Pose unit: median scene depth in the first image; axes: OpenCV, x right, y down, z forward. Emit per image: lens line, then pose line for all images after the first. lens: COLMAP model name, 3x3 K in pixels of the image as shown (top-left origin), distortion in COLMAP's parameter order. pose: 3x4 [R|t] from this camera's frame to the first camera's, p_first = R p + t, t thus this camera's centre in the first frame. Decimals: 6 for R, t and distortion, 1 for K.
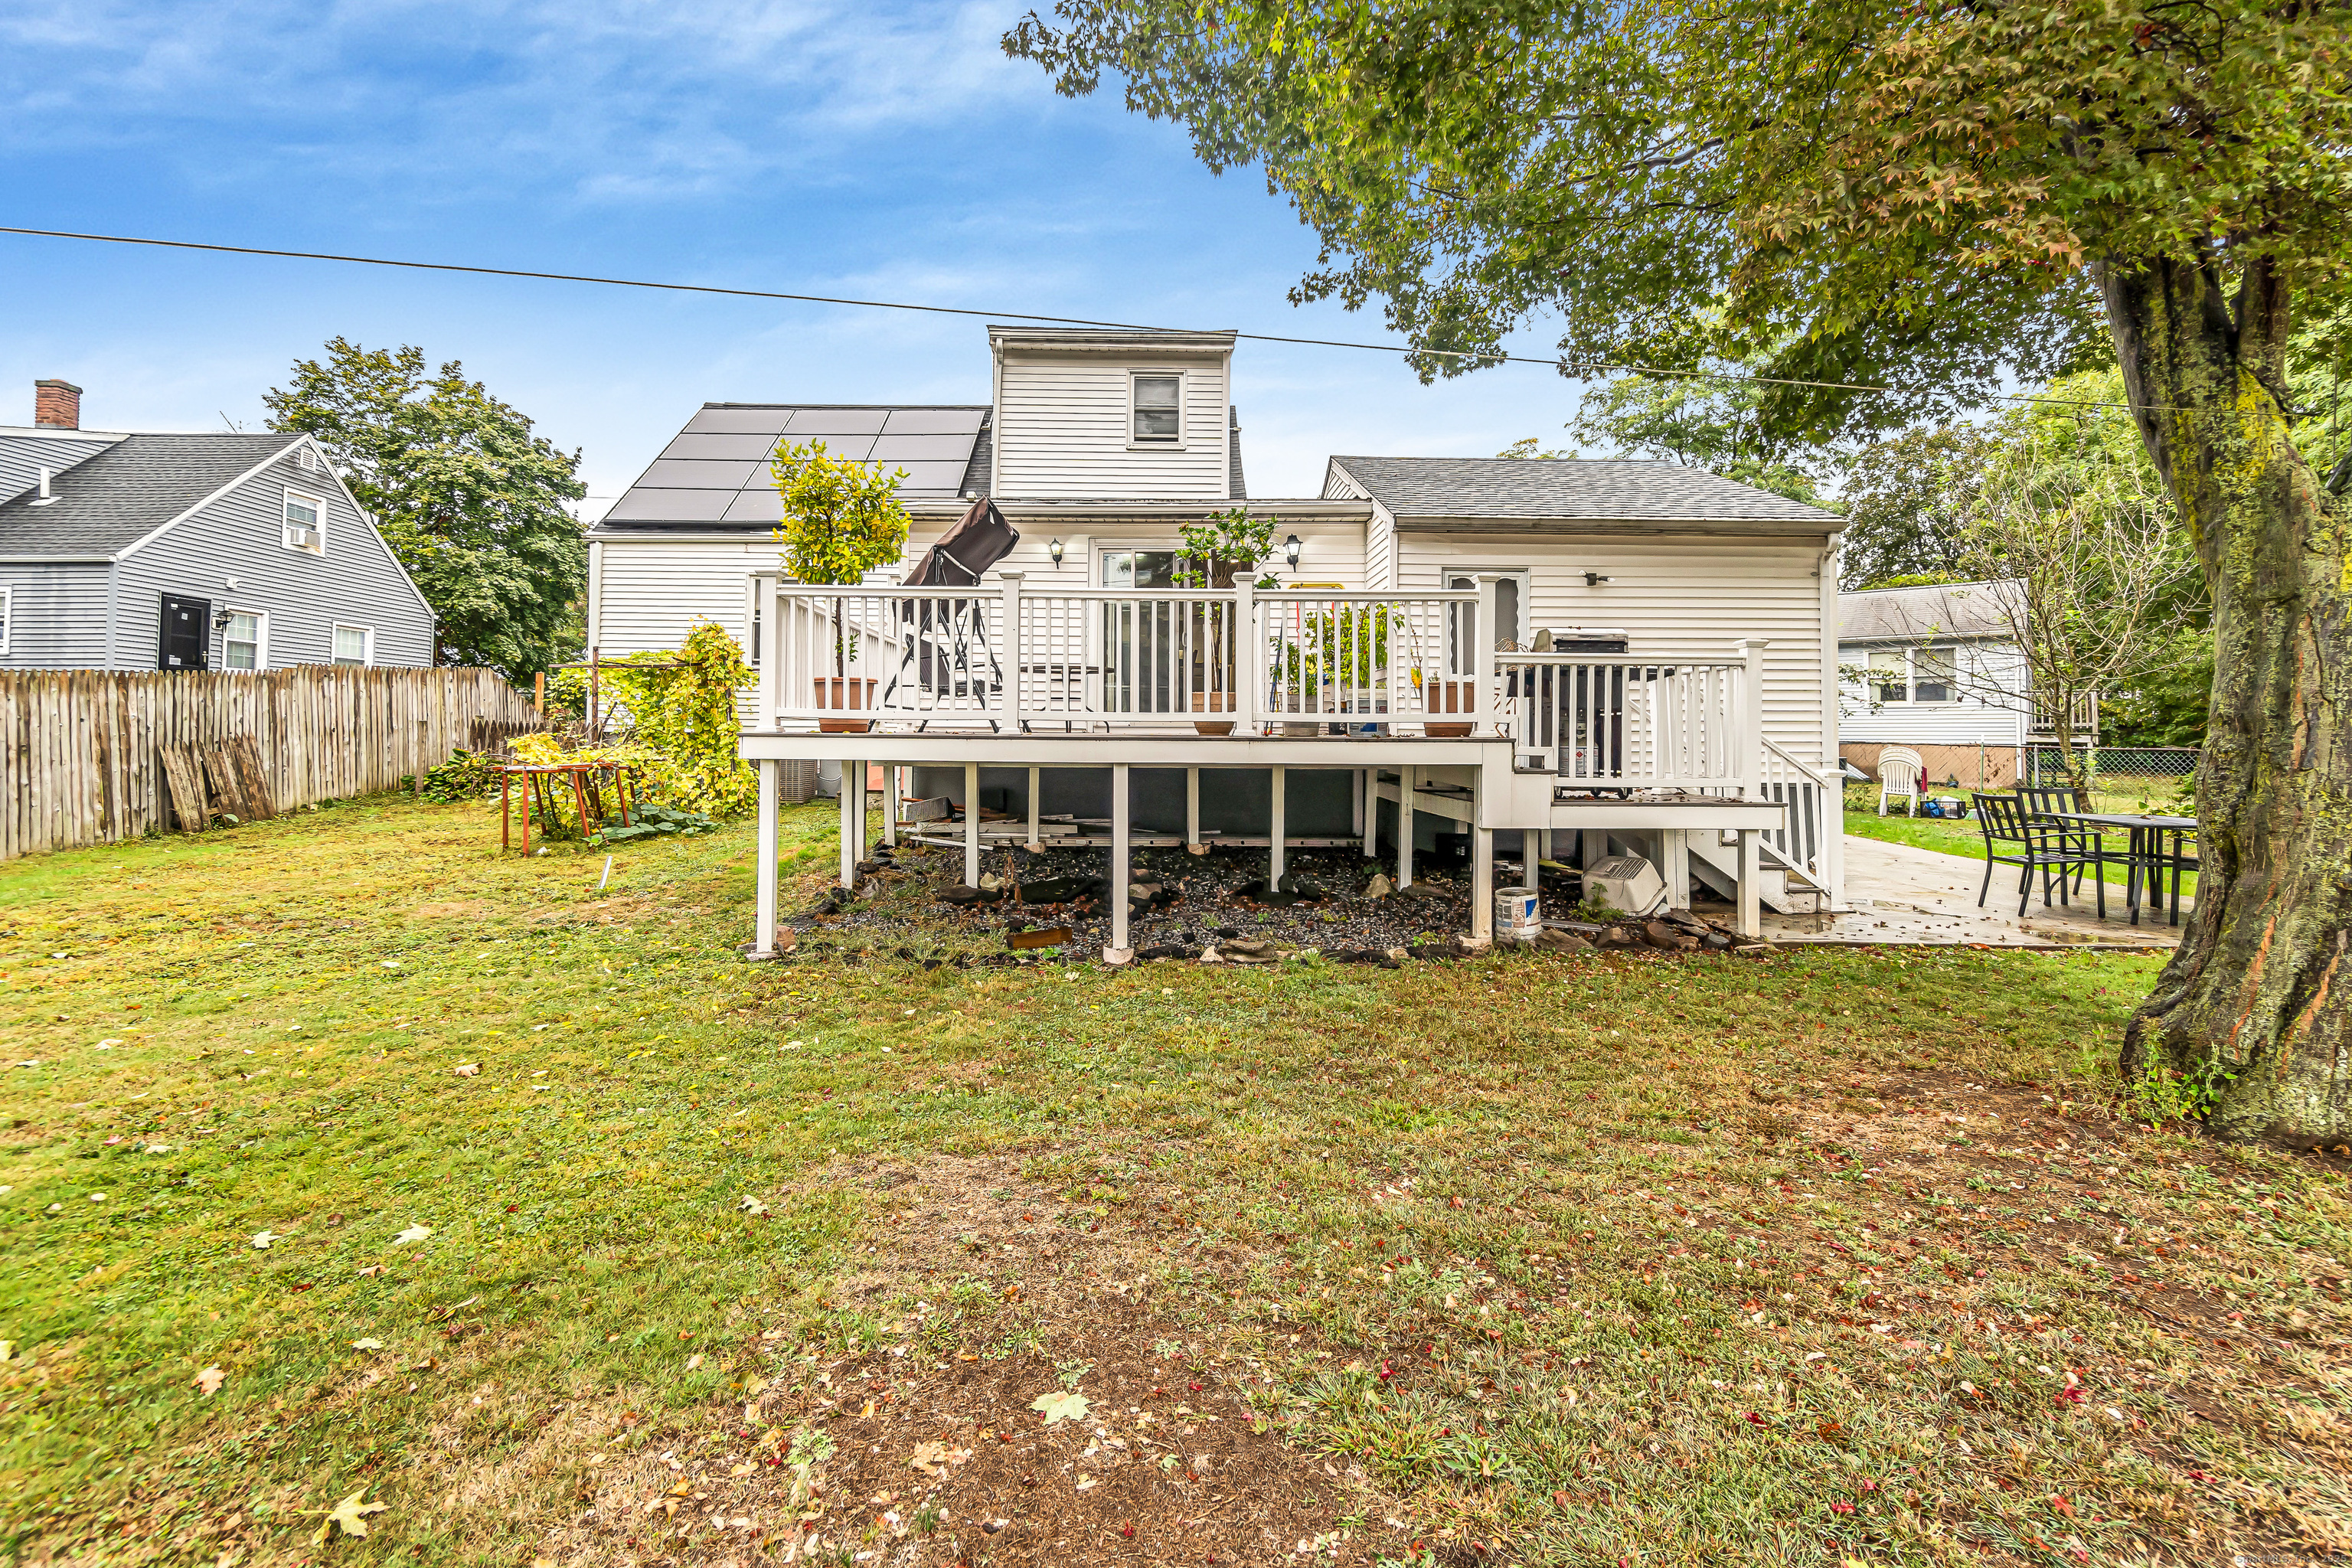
lens RADIAL K [[1017.1, 0, 1137.3], [0, 1017.1, 740.2], [0, 0, 1]] dist [-0.008129, 0.000769]
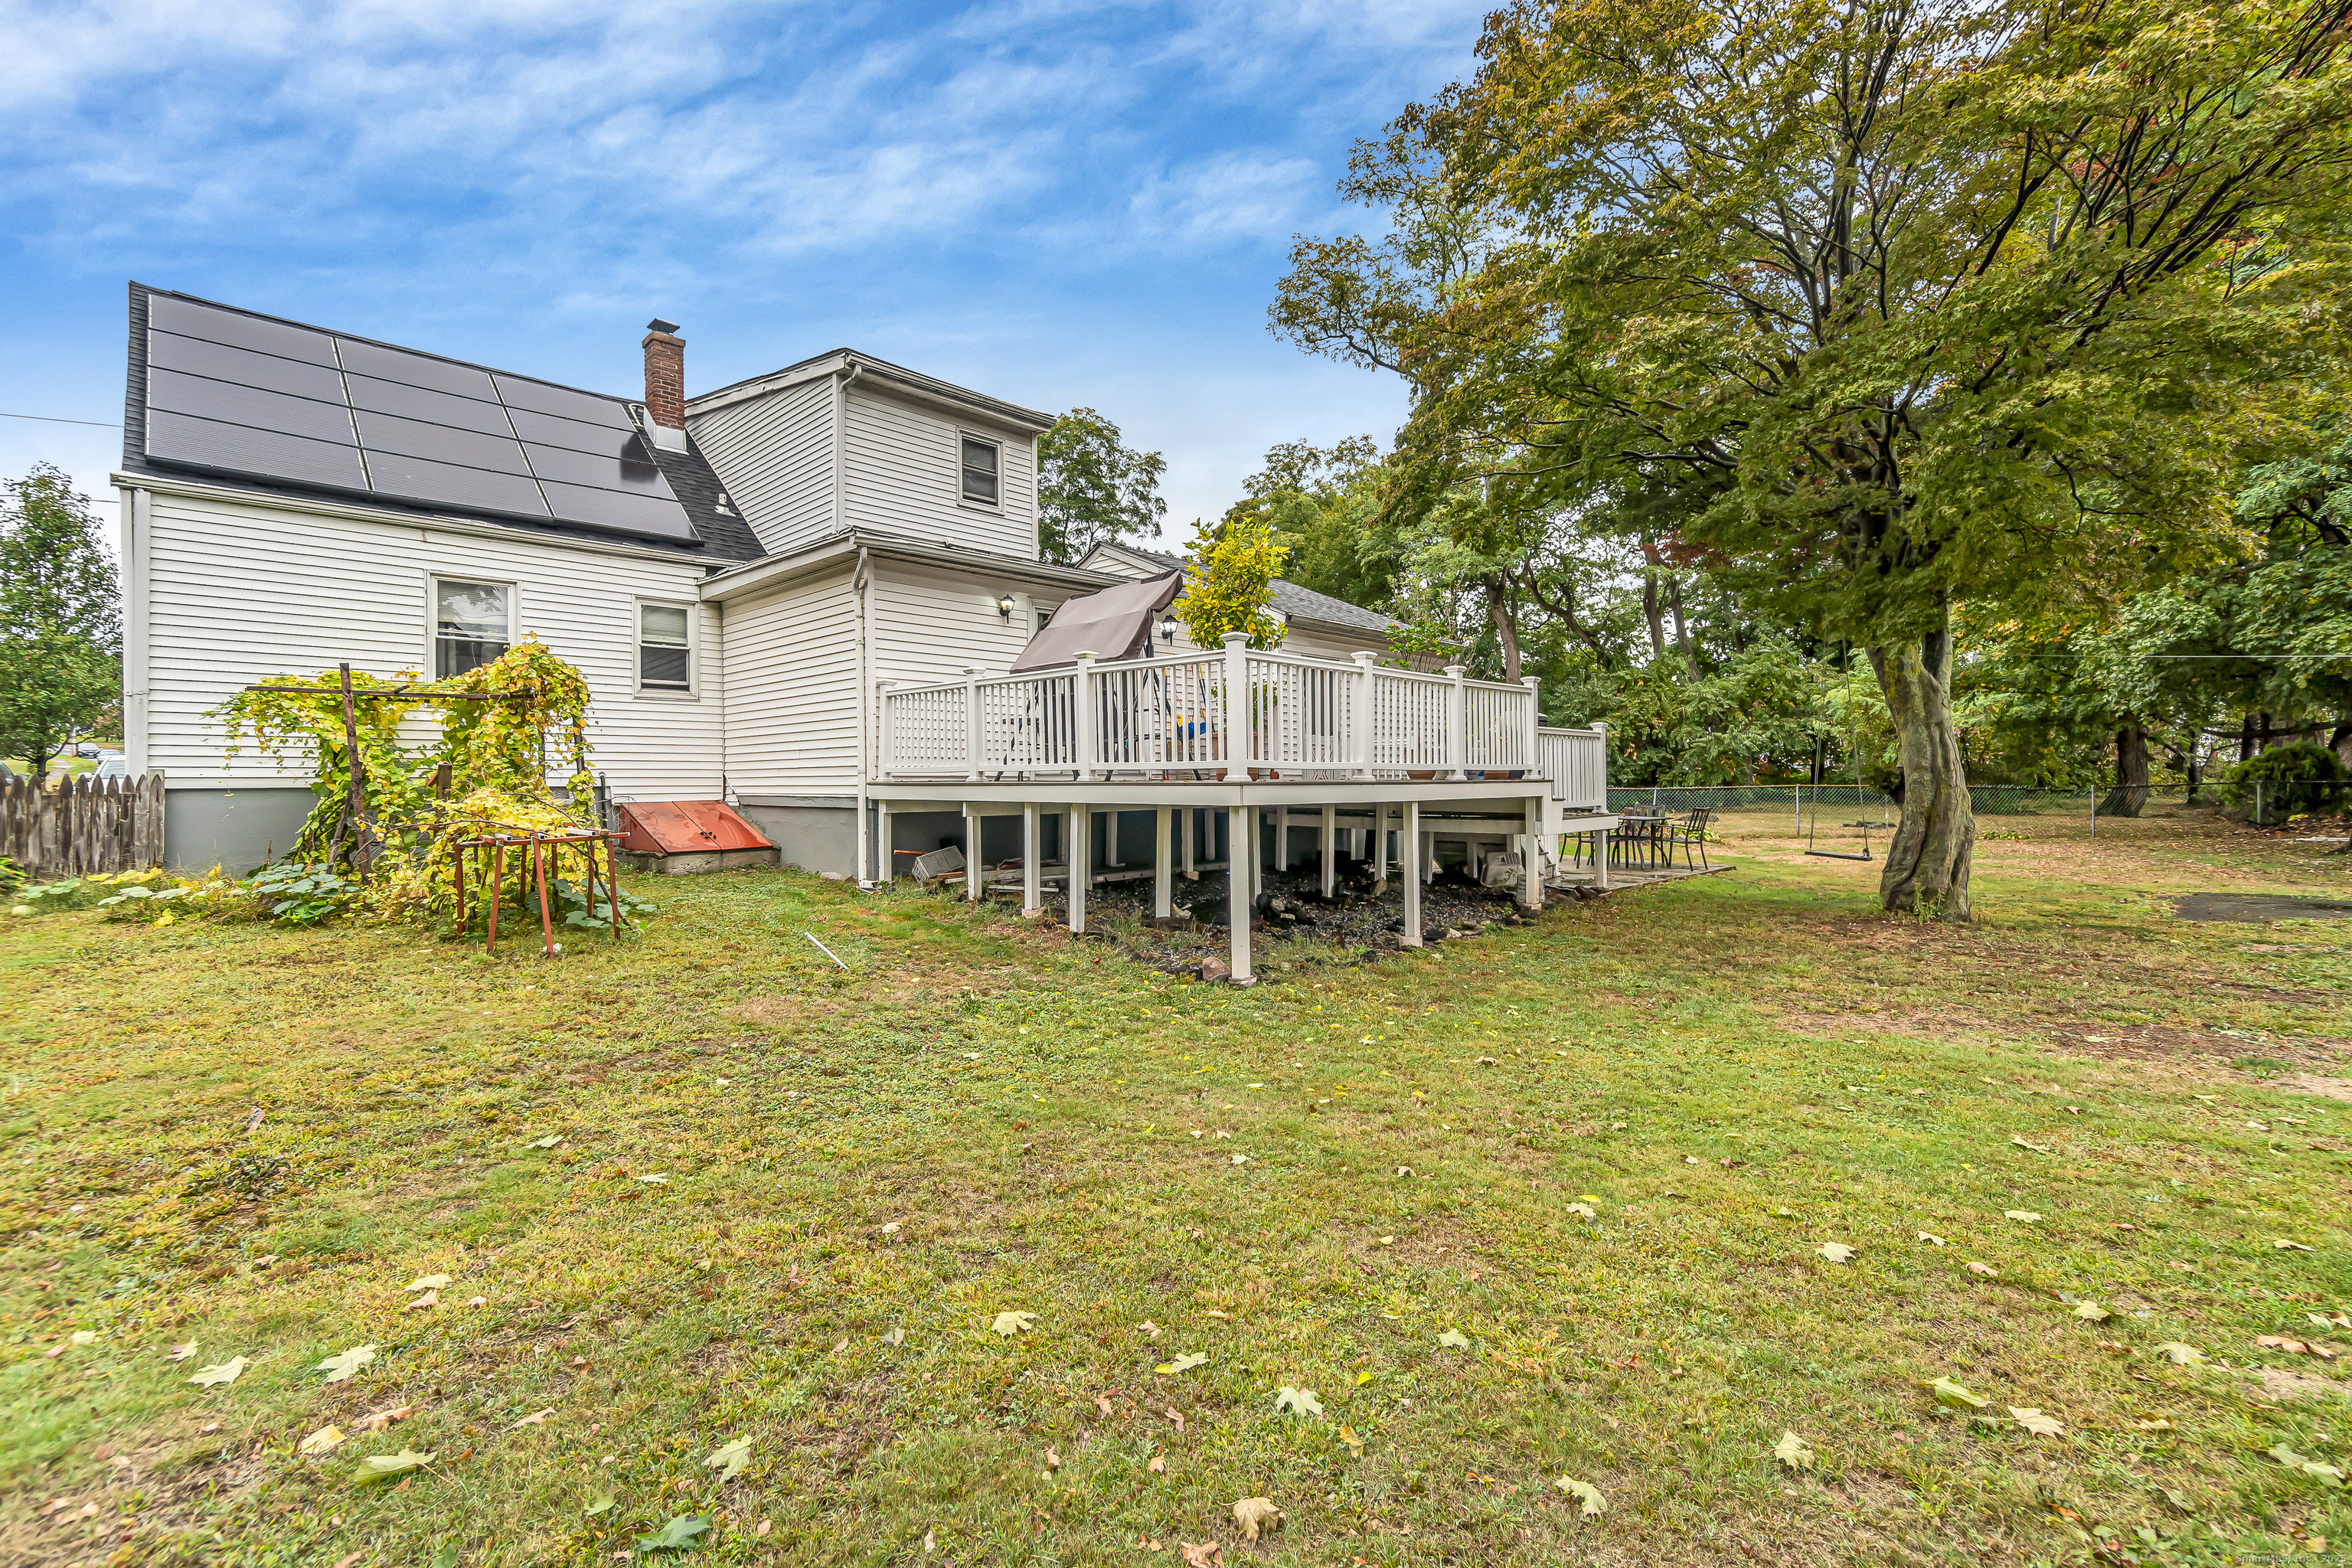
lens RADIAL K [[1017.1, 0, 1171.8], [0, 1017.1, 774.9], [0, 0, 1]] dist [-0.008129, 0.000769]
pose [[0.725728, -0.005667, 0.687958, -0.694475], [0.012826, 0.999904, -0.005293, -0.005289], [-0.687862, 0.012665, 0.725731, 0.127361]]
